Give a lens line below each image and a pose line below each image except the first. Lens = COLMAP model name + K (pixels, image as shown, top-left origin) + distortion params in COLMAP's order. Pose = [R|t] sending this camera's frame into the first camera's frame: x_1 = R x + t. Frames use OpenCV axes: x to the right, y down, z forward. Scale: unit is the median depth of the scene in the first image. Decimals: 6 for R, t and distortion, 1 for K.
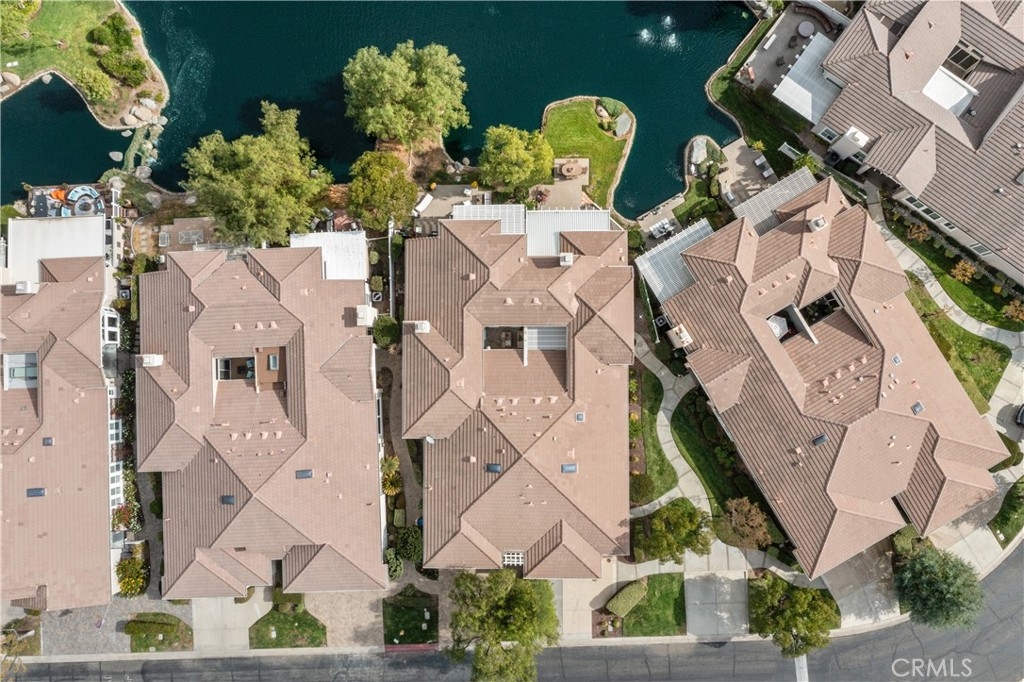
lens RADIAL K [[811.1, 0, 511.4], [0, 811.1, 323.1], [0, 0, 1]] dist [-0.004476, 0.001262]
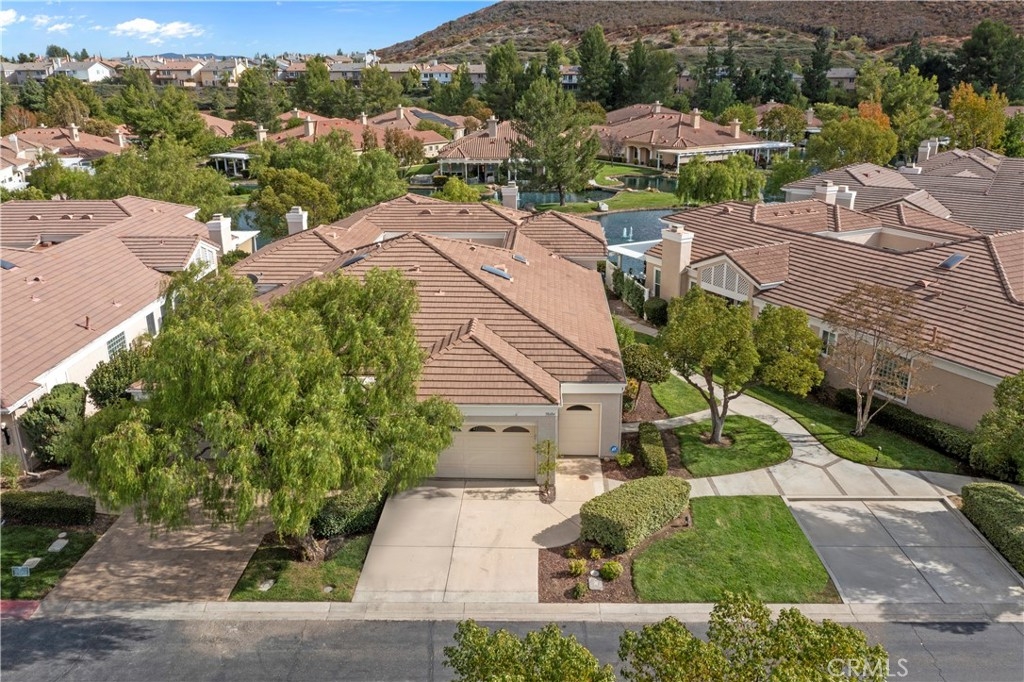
lens RADIAL K [[811.1, 0, 511.4], [0, 811.1, 323.1], [0, 0, 1]] dist [-0.004476, 0.001262]
pose [[0.998514, 0.042409, -0.034217, 0.094991], [-0.046838, 0.347076, -0.936667, 0.641303], [-0.027847, 0.936878, 0.348547, 0.791841]]
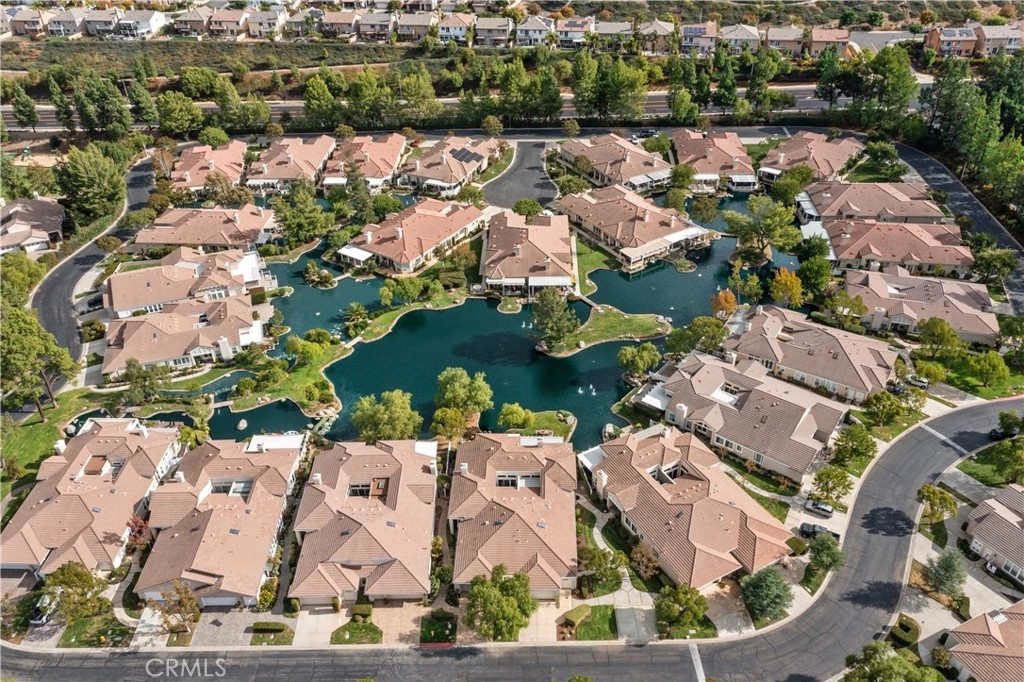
lens RADIAL K [[811.1, 0, 511.4], [0, 811.1, 323.1], [0, 0, 1]] dist [-0.004476, 0.001262]
pose [[0.999356, 0.029816, -0.019968, 0.026951], [-0.033861, 0.599317, -0.799795, 1.249995], [-0.011879, 0.799956, 0.599941, -0.389484]]
